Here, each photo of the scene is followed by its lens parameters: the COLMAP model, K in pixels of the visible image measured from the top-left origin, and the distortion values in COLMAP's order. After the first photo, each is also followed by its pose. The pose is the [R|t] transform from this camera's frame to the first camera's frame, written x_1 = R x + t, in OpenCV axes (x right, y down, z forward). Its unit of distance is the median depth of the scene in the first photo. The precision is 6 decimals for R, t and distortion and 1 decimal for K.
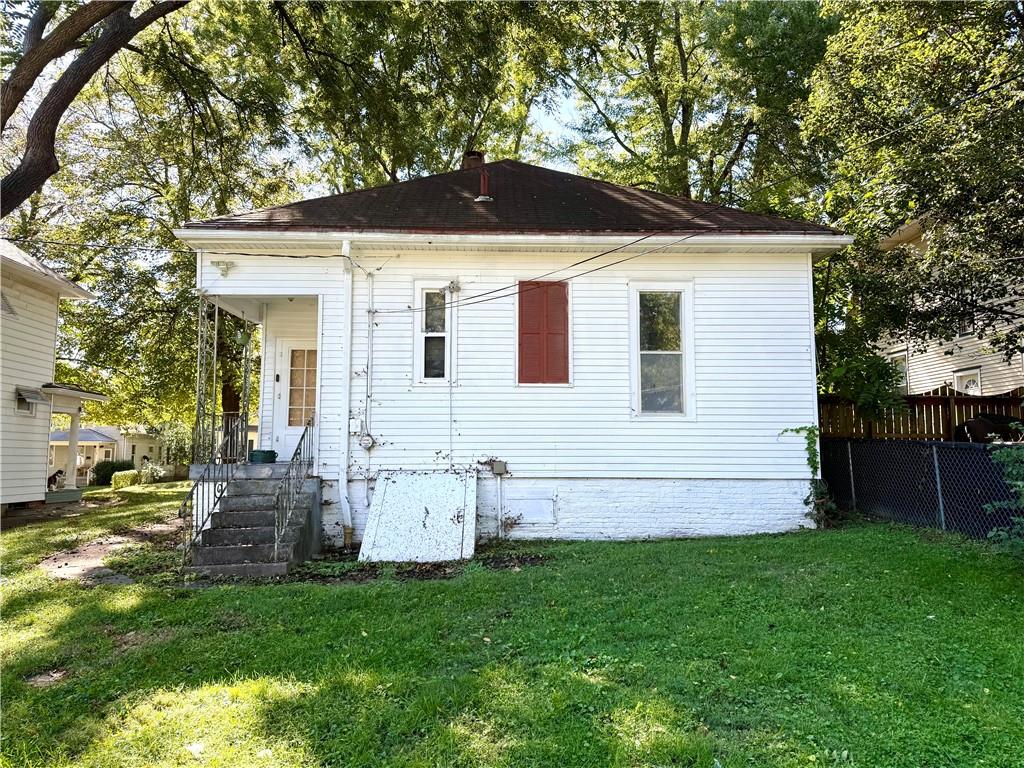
lens RADIAL K [[717.1, 0, 516.5], [0, 717.1, 380.7], [0, 0, 1]] dist [0.043634, -0.047273]
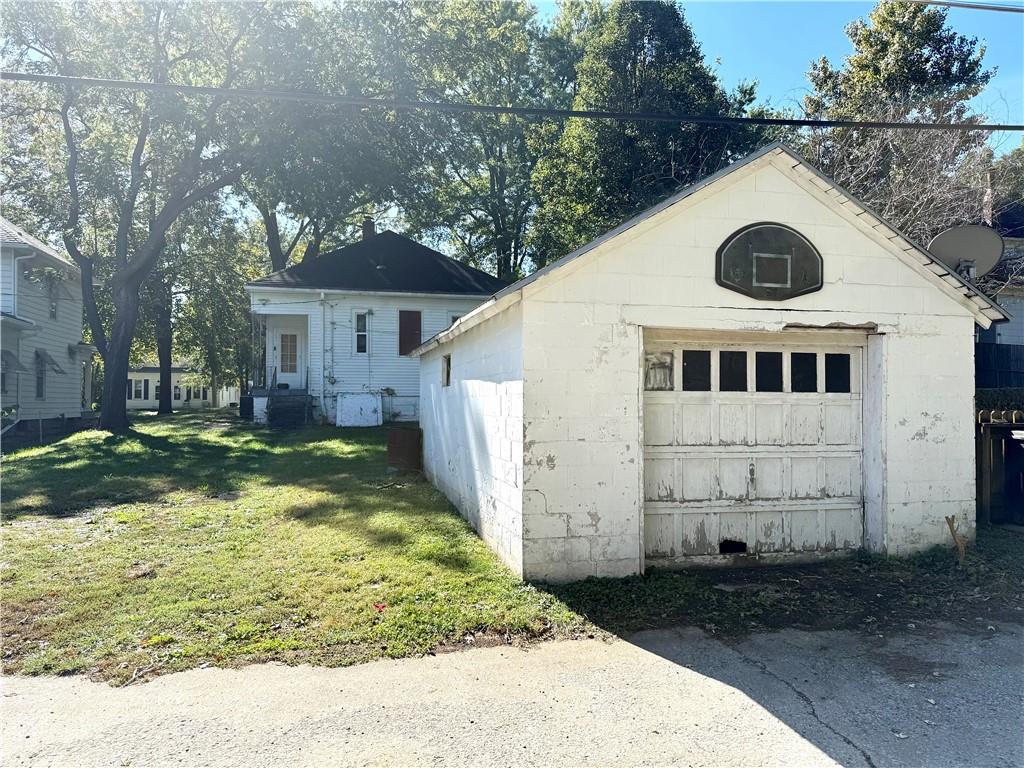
lens RADIAL K [[717.1, 0, 522.5], [0, 717.1, 391.6], [0, 0, 1]] dist [0.043634, -0.047273]
pose [[0.981188, -0.000644, 0.193052, -0.054210], [-0.018624, 0.995014, 0.097977, -0.115093], [-0.192153, -0.099729, 0.976284, -1.357370]]
